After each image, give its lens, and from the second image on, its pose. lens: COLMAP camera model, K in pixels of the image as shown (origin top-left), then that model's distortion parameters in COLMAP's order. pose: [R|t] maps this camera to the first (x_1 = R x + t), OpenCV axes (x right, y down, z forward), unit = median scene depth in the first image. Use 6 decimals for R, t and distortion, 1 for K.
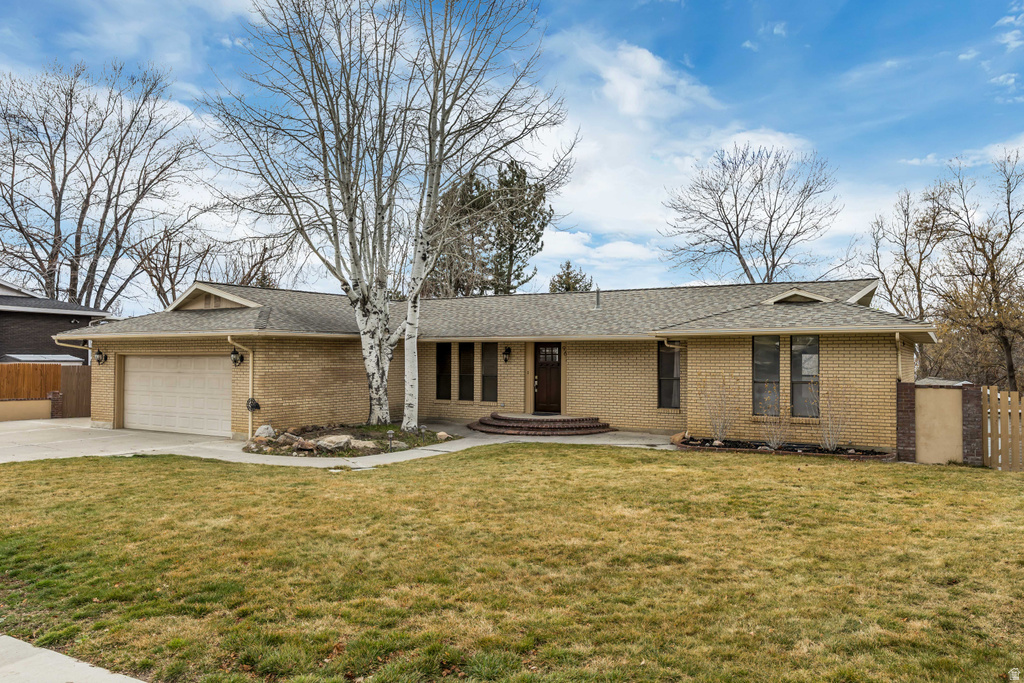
lens RADIAL K [[789.2, 0, 515.6], [0, 789.2, 339.8], [0, 0, 1]] dist [-0.014271, -0.003027]
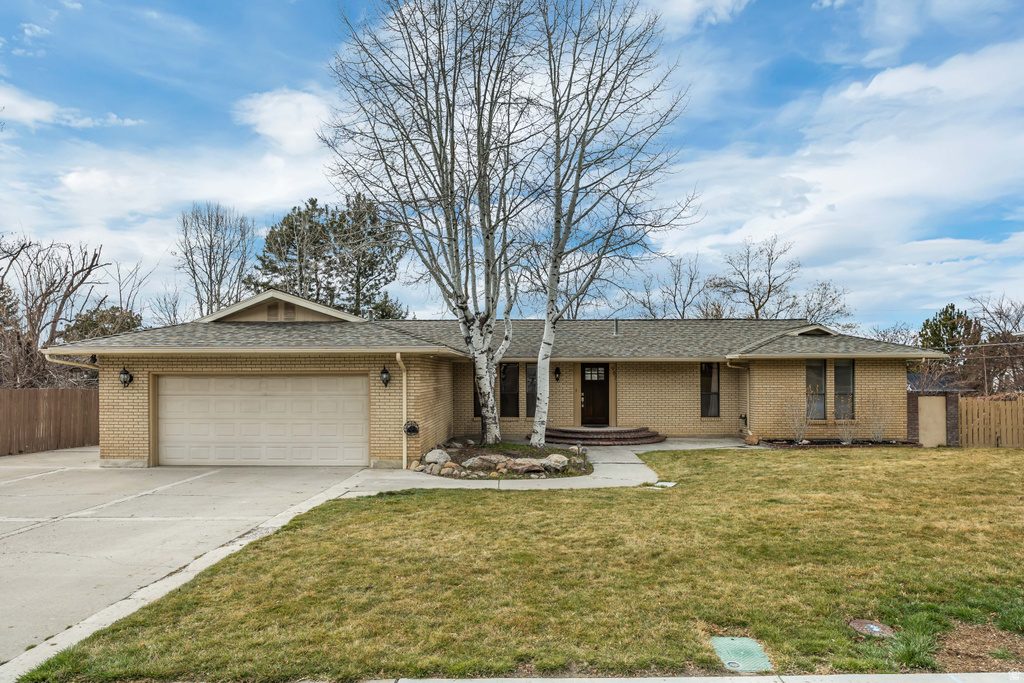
lens RADIAL K [[649.8, 0, 515.9], [0, 649.8, 373.1], [0, 0, 1]] dist [-0.012155, -0.003247]
pose [[0.862189, 0.000170, 0.506586, -0.560553], [-0.007687, 0.999889, 0.012747, 0.006860], [-0.506528, -0.014885, 0.862095, 0.264089]]
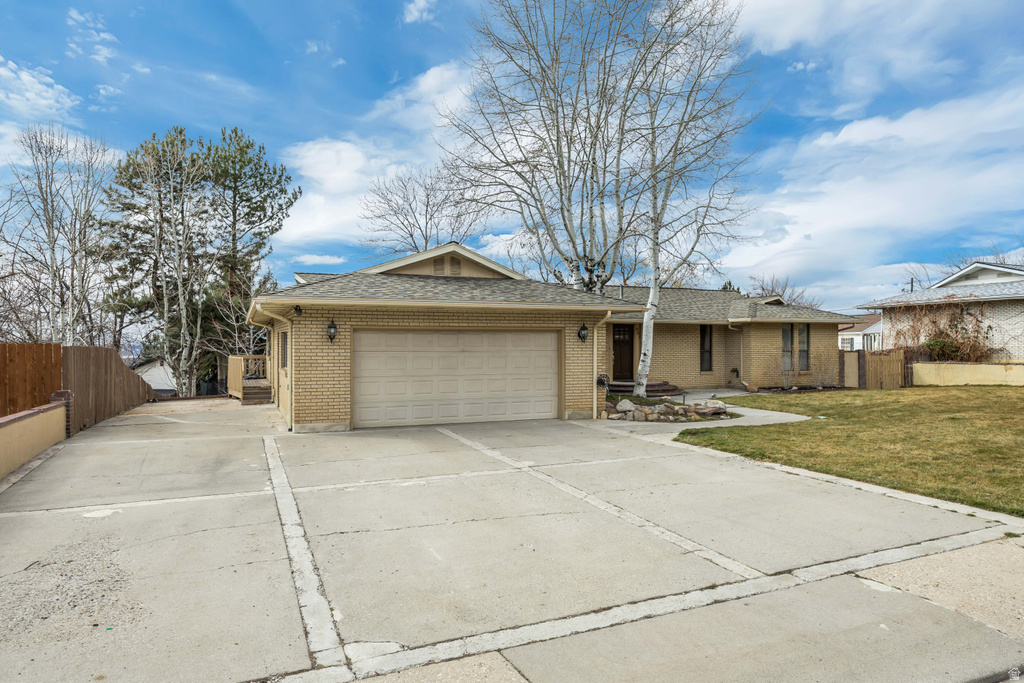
lens RADIAL K [[691.4, 0, 505.2], [0, 691.4, 340.3], [0, 0, 1]] dist [-0.008659, 0.000532]
pose [[0.563686, 0.001912, 0.825987, -1.030371], [-0.016388, 0.999826, 0.008870, 0.023430], [-0.825827, -0.018536, 0.563619, 0.560123]]
